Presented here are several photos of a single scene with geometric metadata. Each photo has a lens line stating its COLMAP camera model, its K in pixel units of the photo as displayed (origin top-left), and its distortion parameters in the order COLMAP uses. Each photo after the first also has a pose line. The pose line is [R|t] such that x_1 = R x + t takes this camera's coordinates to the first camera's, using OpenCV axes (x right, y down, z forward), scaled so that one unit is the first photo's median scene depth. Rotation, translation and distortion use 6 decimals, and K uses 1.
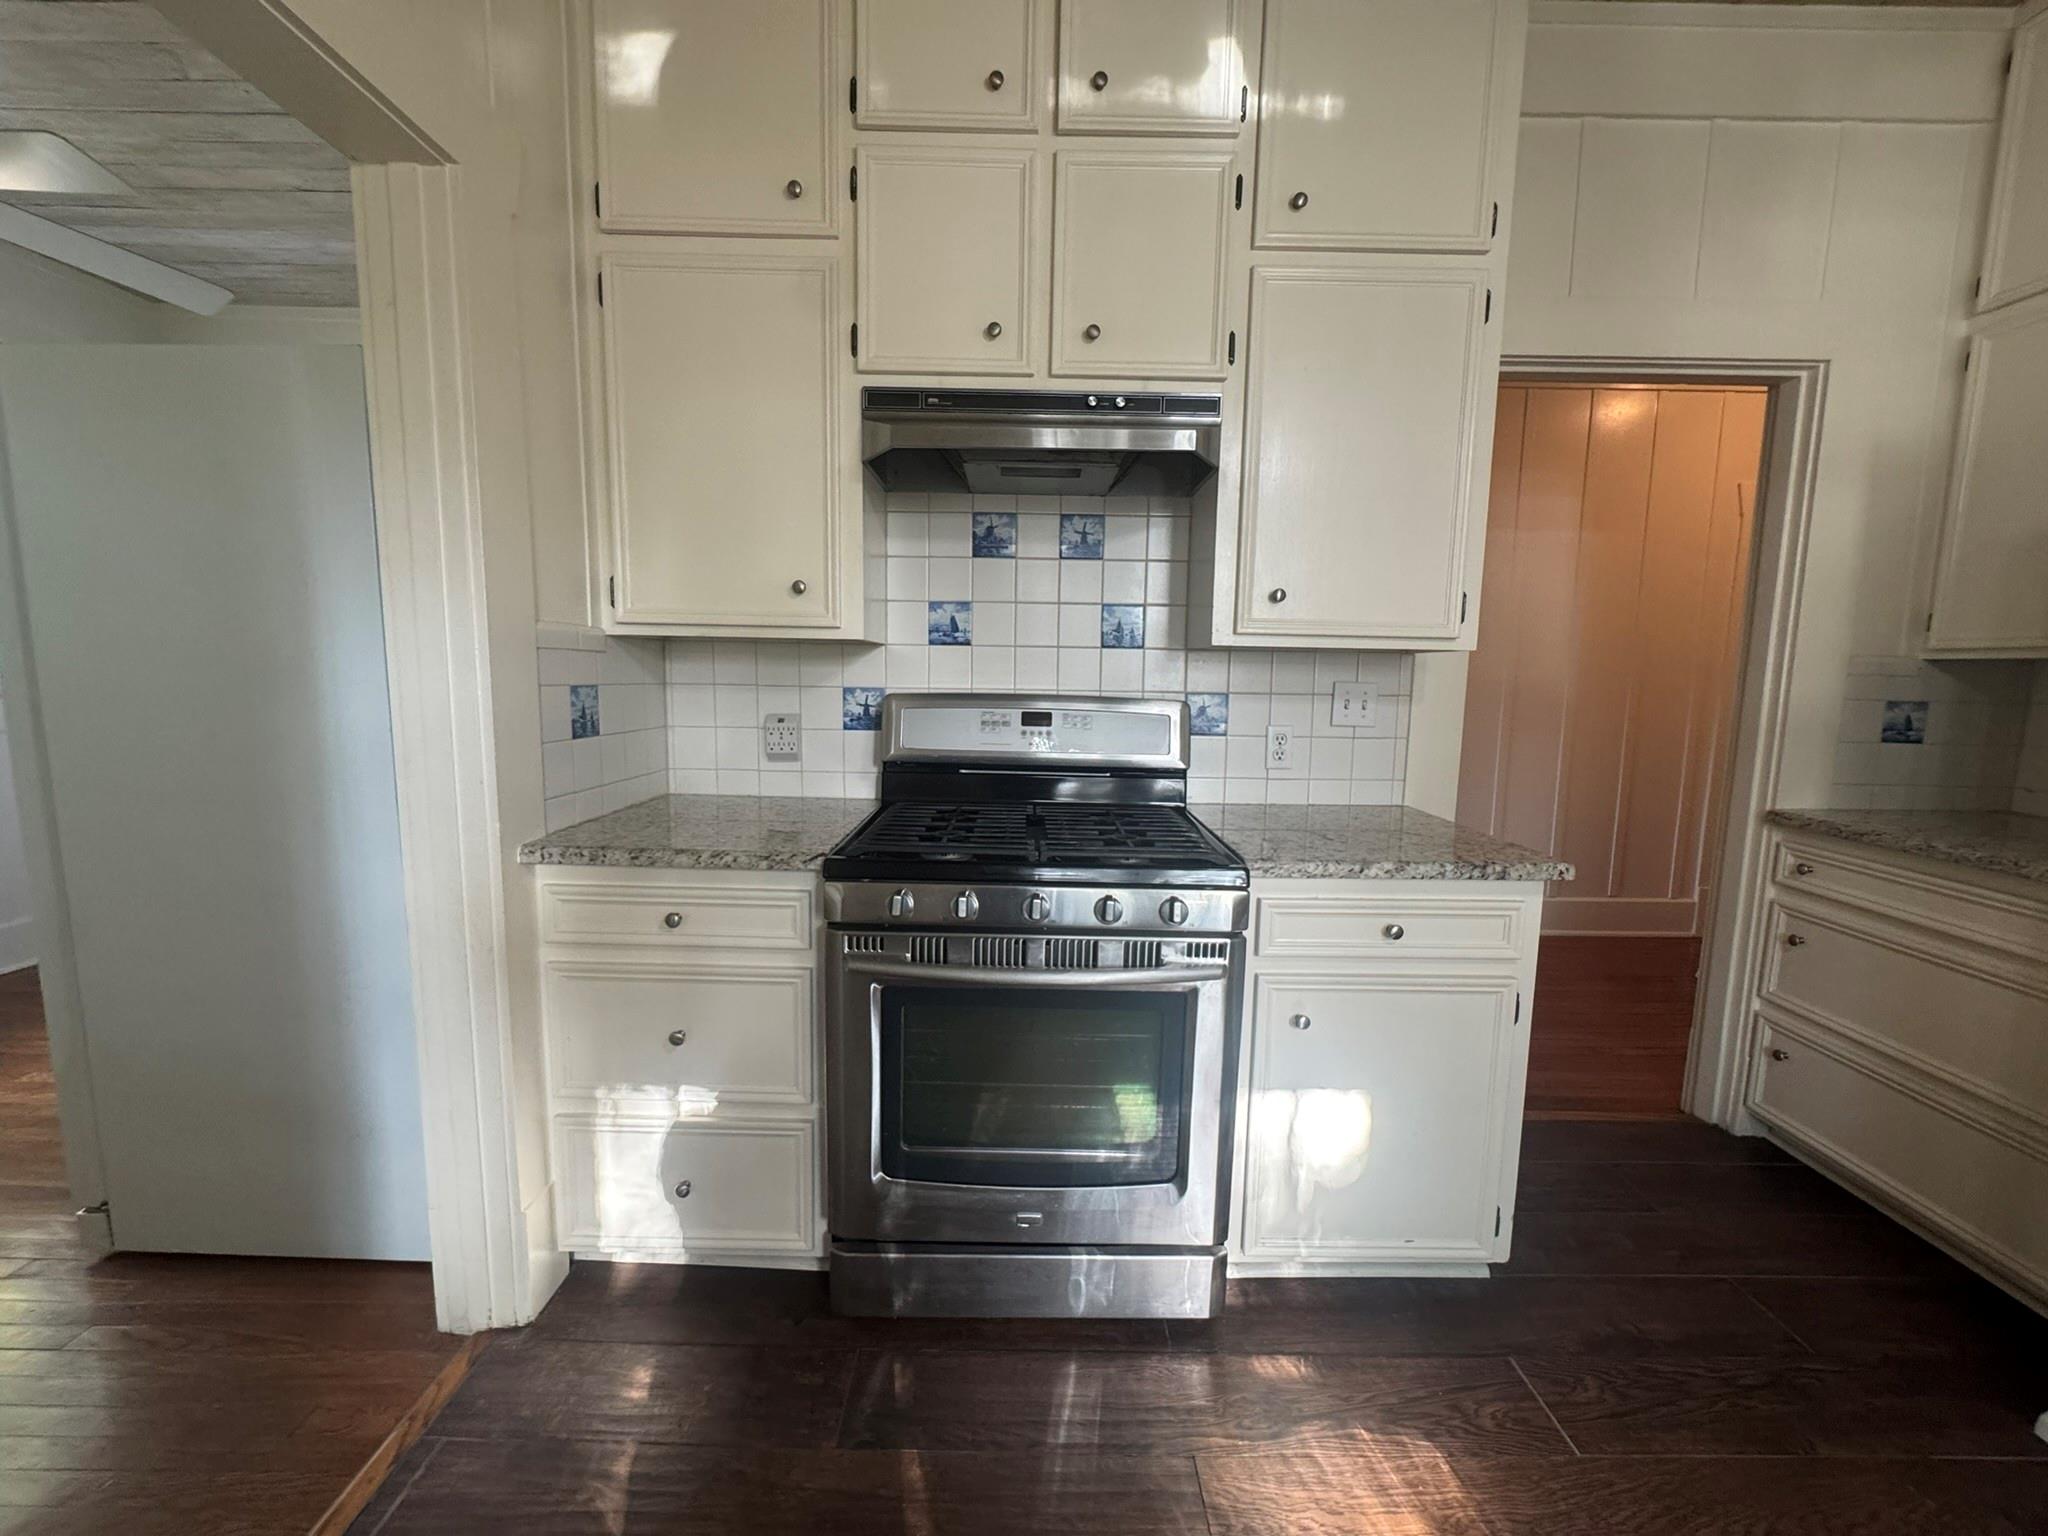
lens RADIAL K [[819.7, 0, 1024.8], [0, 819.7, 769.1], [0, 0, 1]] dist [-0.004337, 0.000400]
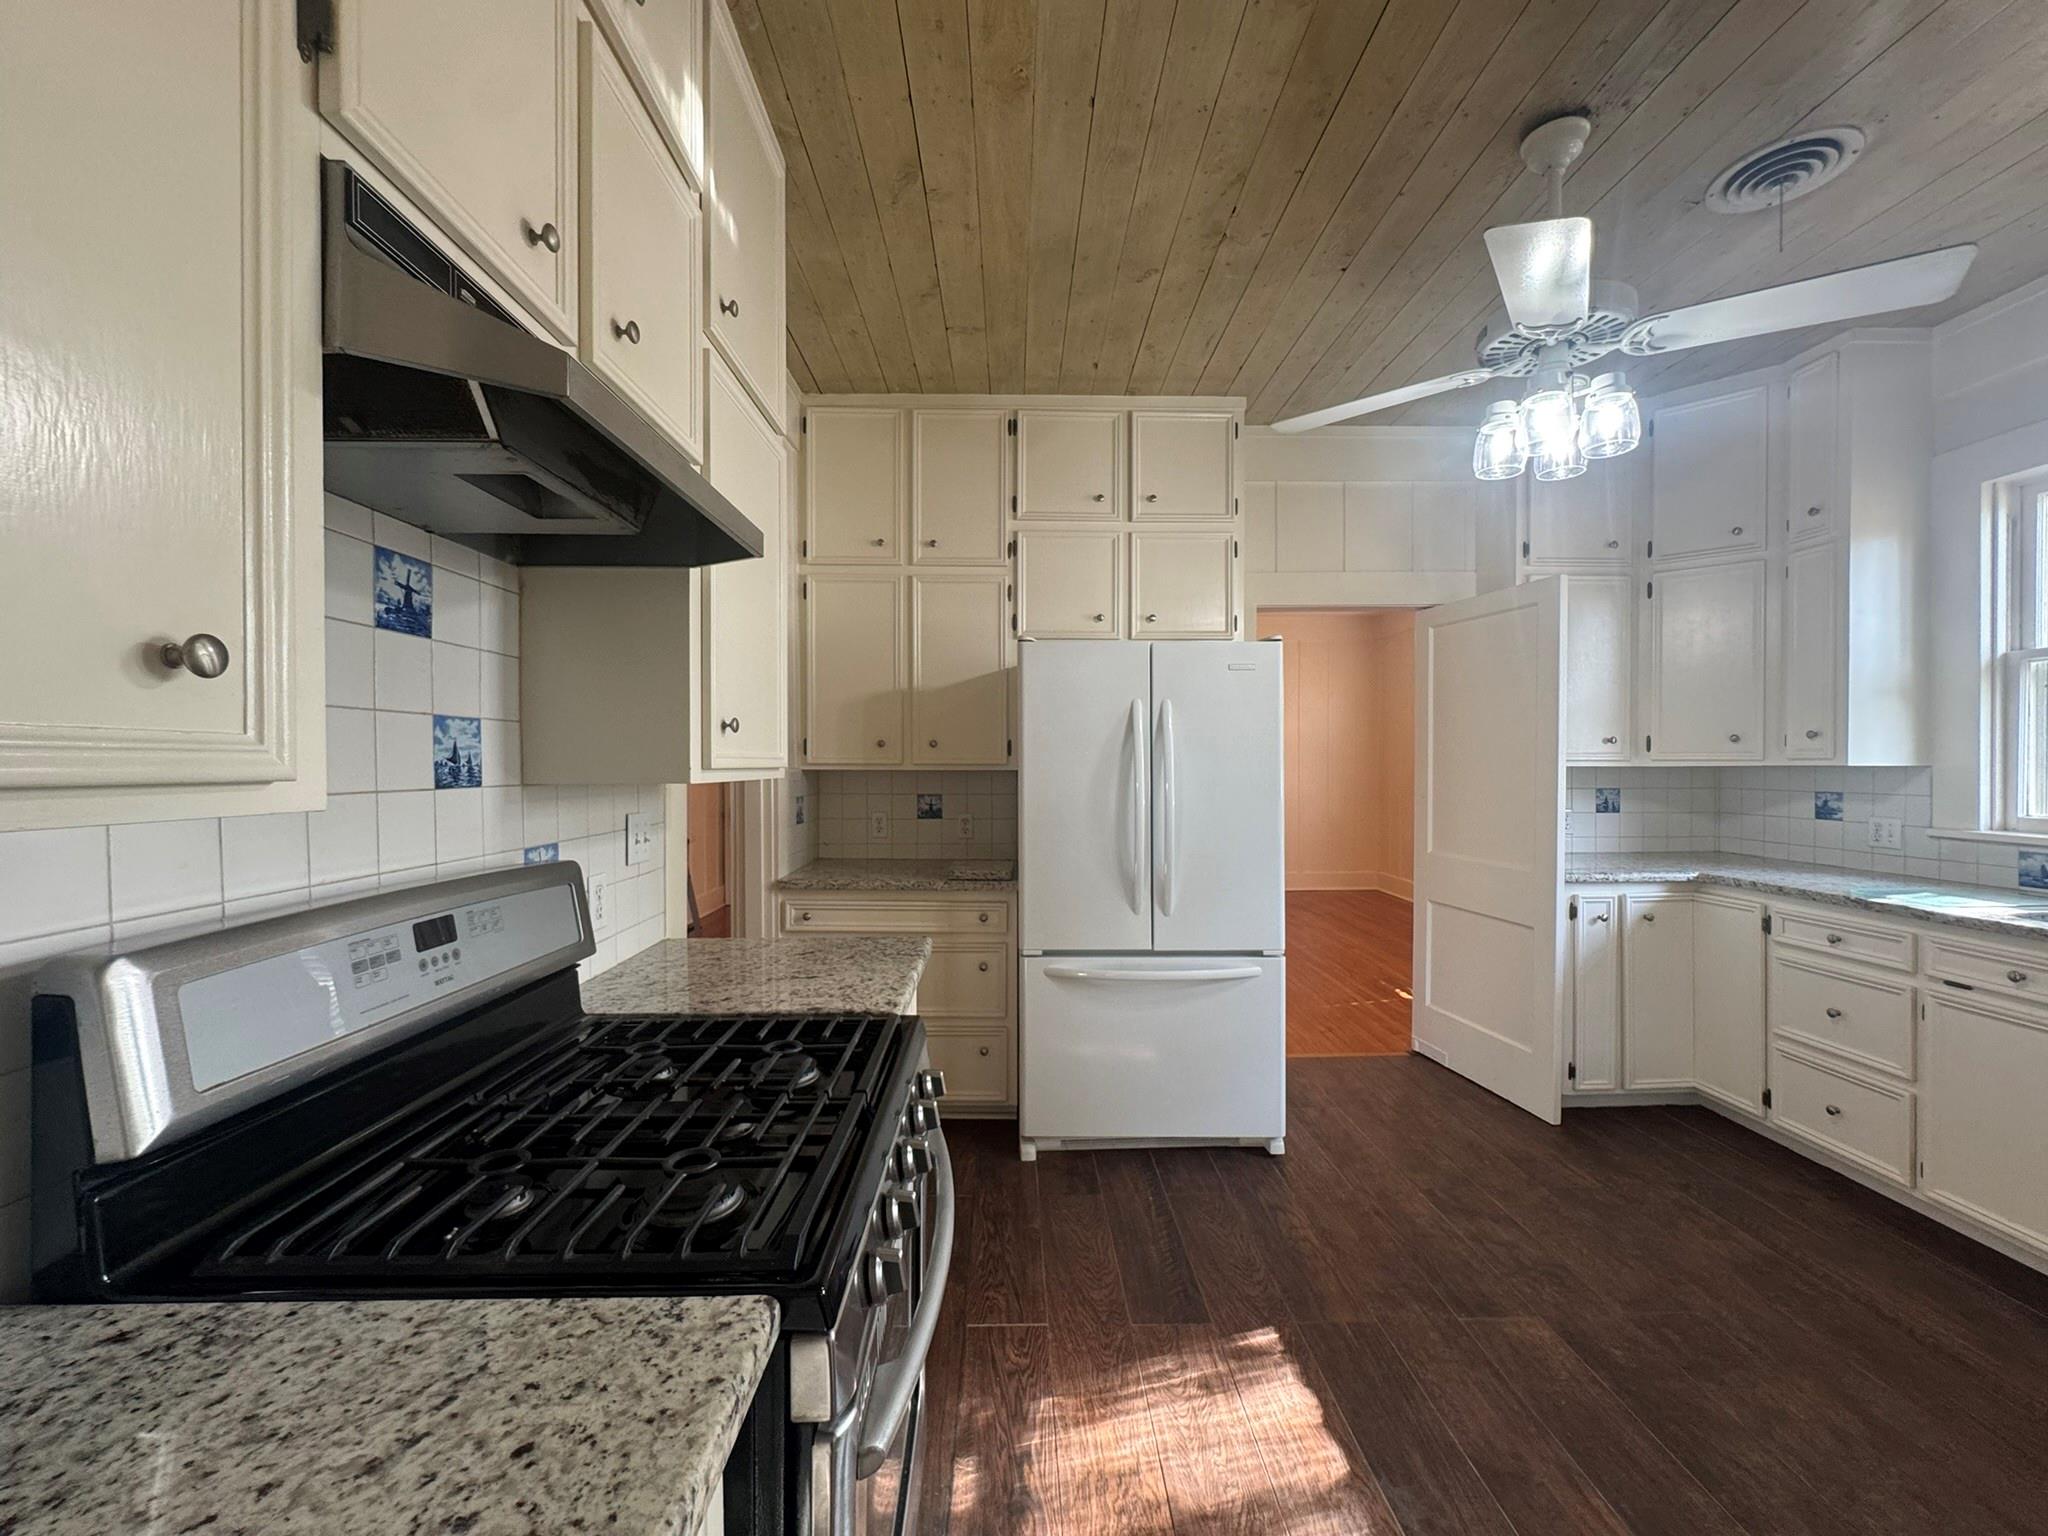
lens RADIAL K [[819.7, 0, 1026.7], [0, 819.7, 771.5], [0, 0, 1]] dist [-0.004337, 0.000400]
pose [[-0.020808, -0.028707, 0.999371, -0.513544], [0.121359, 0.992124, 0.031026, -0.133719], [-0.992391, 0.121928, -0.017160, 0.622854]]
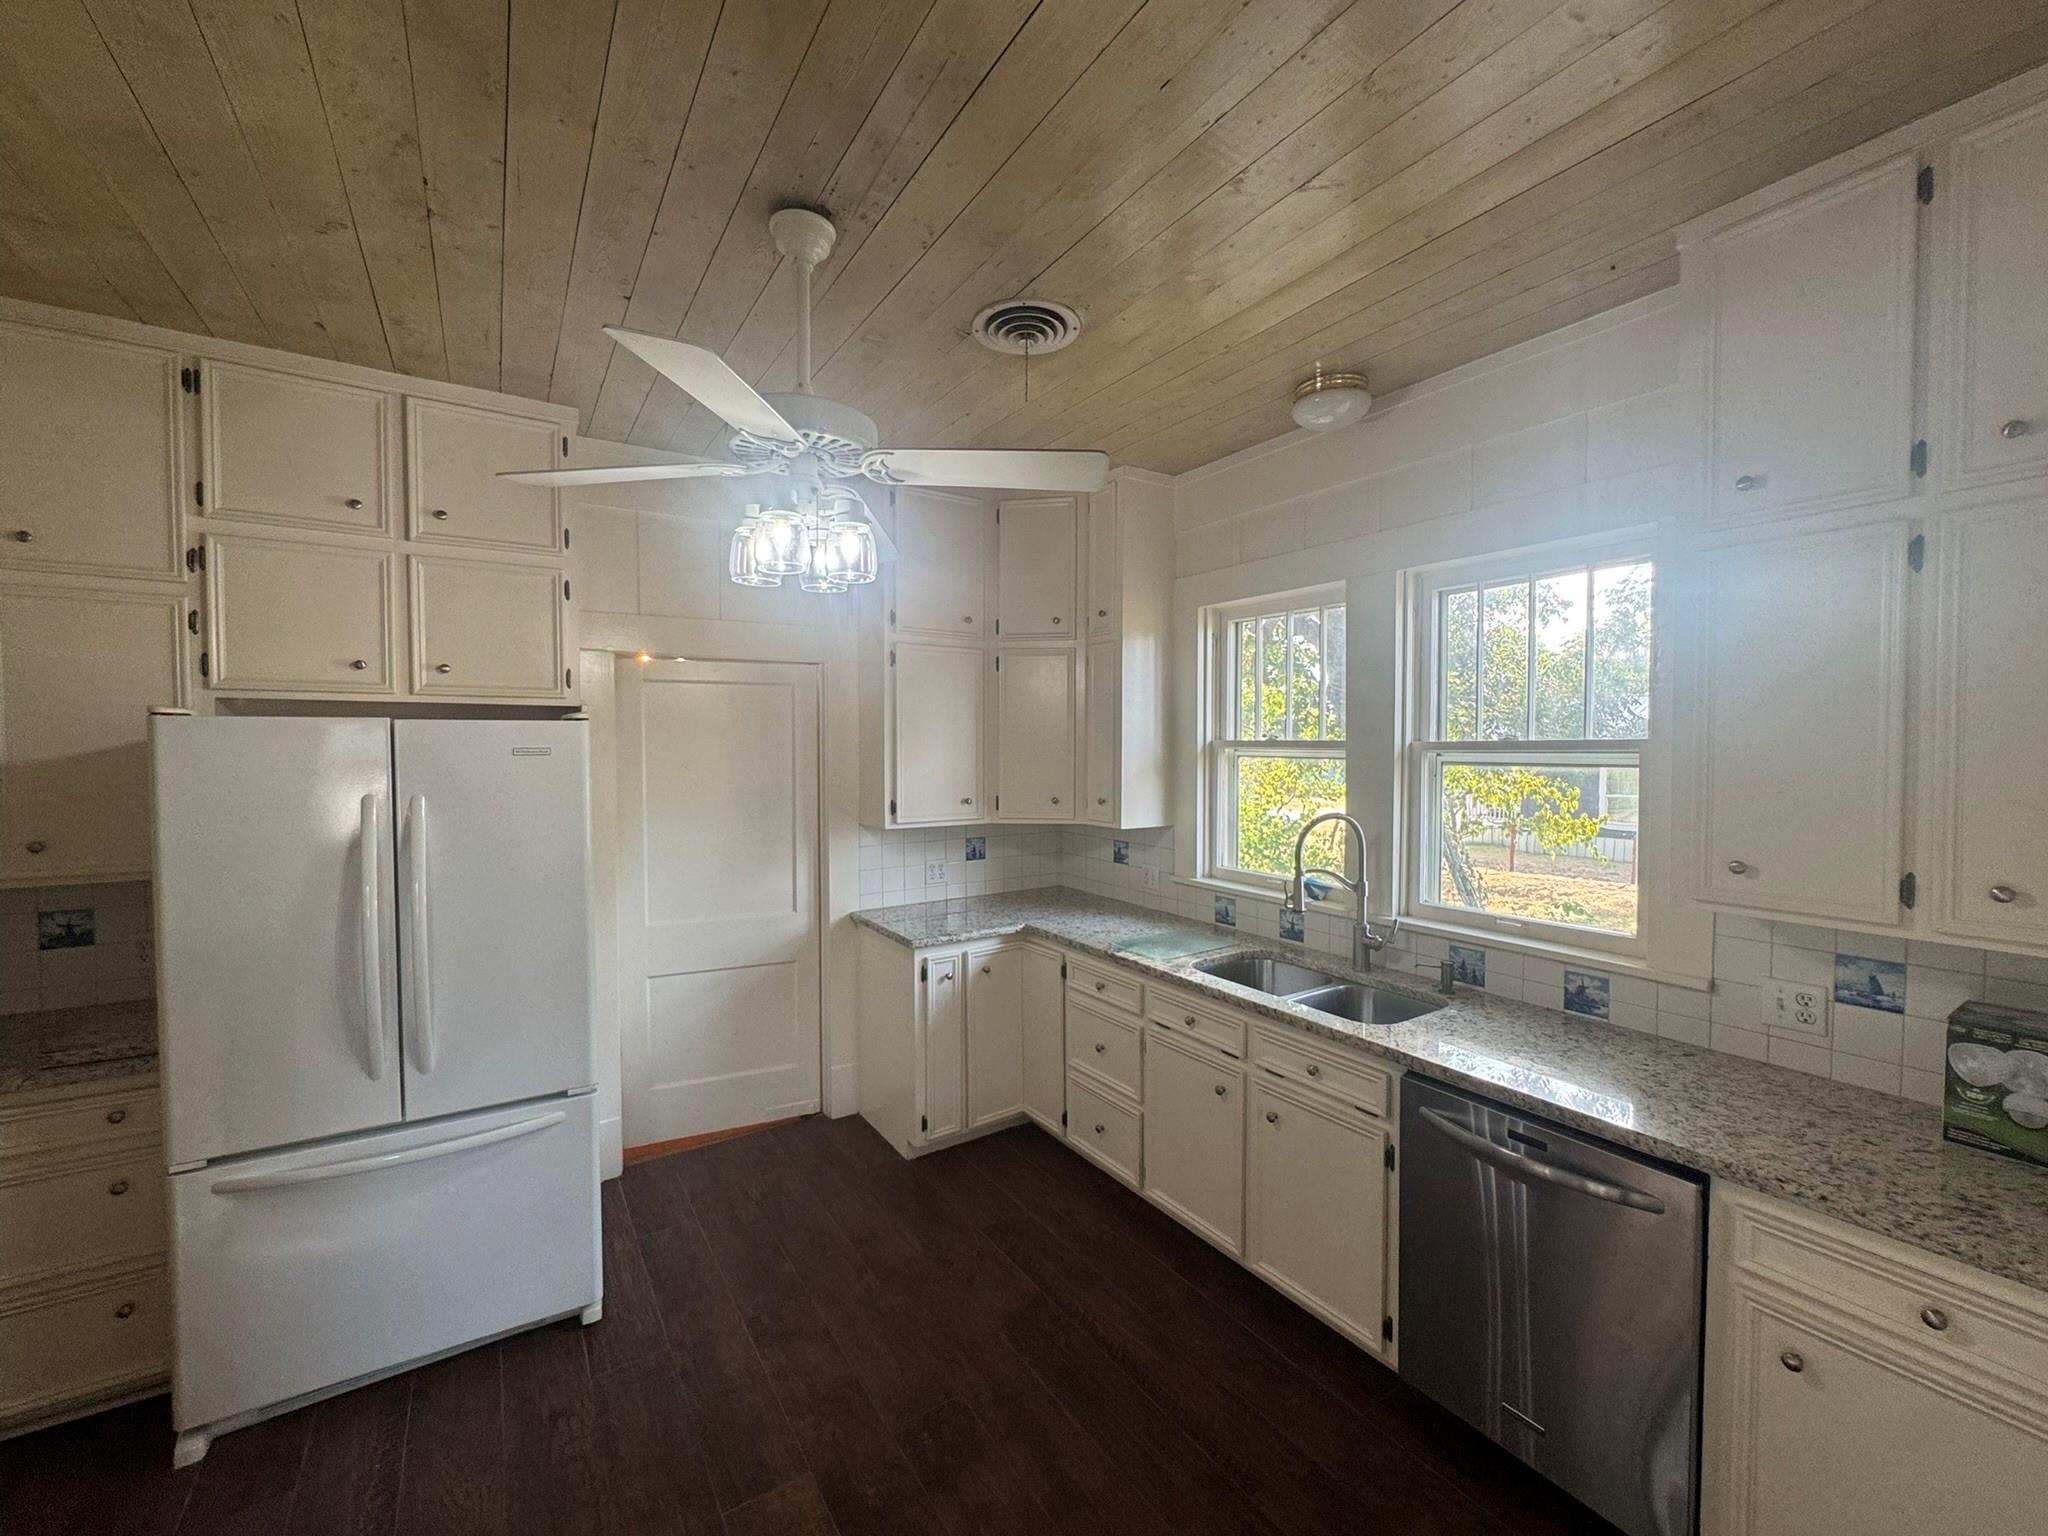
lens RADIAL K [[819.7, 0, 1027.4], [0, 819.7, 770.1], [0, 0, 1]] dist [-0.004337, 0.000400]
pose [[-0.548724, -0.046058, 0.834734, -0.450266], [0.091002, 0.989257, 0.114405, -0.264304], [-0.831036, 0.138739, -0.538638, 0.256912]]
